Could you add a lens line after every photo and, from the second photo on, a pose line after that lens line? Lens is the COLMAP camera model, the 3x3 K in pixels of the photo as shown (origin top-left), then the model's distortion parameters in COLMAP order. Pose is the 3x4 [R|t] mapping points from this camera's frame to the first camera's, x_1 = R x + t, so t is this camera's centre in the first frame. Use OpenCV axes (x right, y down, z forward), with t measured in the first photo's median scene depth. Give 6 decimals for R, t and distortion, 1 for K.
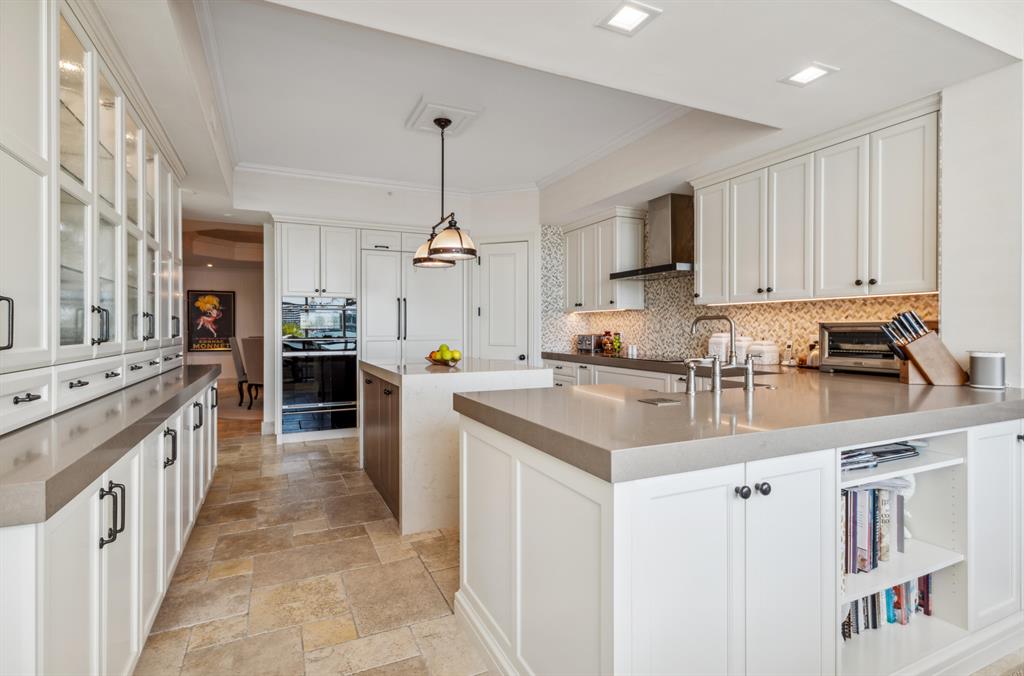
lens RADIAL K [[496.2, 0, 512.0], [0, 496.2, 338.0], [0, 0, 1]] dist [0.000845, -0.000071]
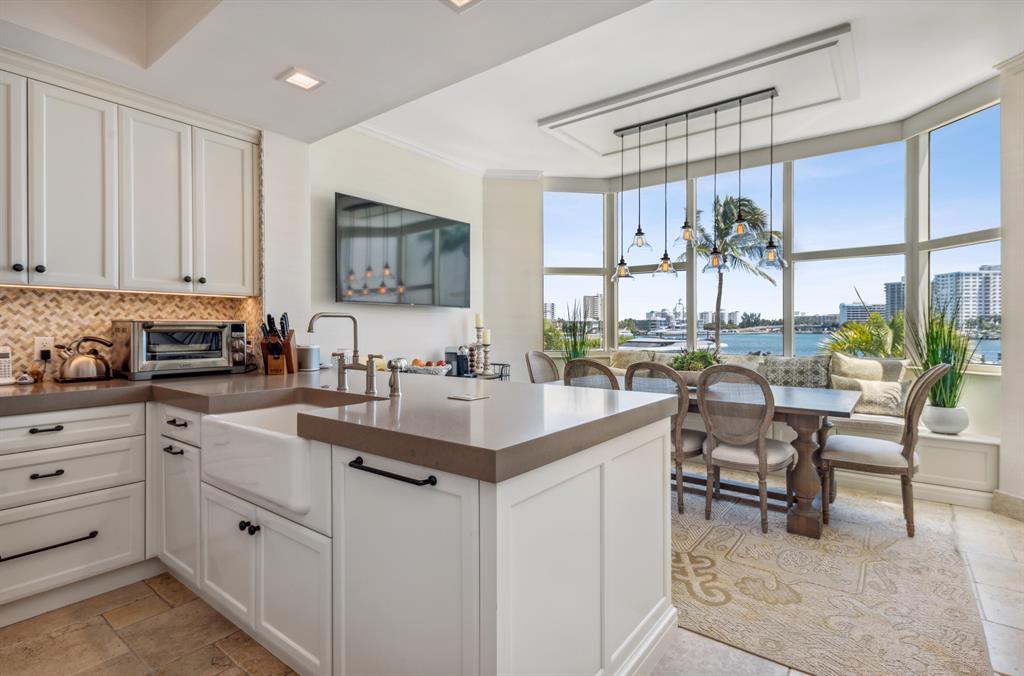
lens RADIAL K [[496.2, 0, 512.0], [0, 496.2, 338.0], [0, 0, 1]] dist [0.000845, -0.000071]
pose [[-0.468845, -0.013240, 0.883181, -0.388077], [0.018984, 0.999506, 0.025062, -0.011028], [-0.883076, 0.028517, -0.468362, 0.831618]]
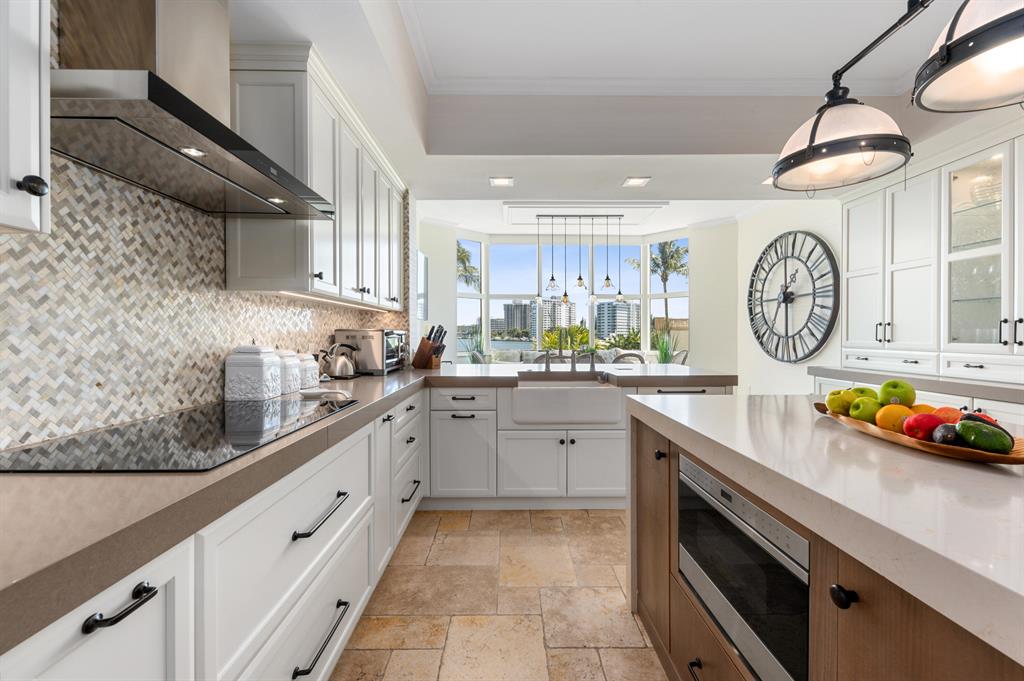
lens RADIAL K [[426.6, 0, 512.0], [0, 426.6, 340.5], [0, 0, 1]] dist [0.000124, 0.000005]
pose [[-0.913574, -0.004997, 0.406642, -0.010942], [0.007609, 0.999539, 0.029378, -0.030353], [-0.406602, 0.029934, -0.913115, 1.726537]]
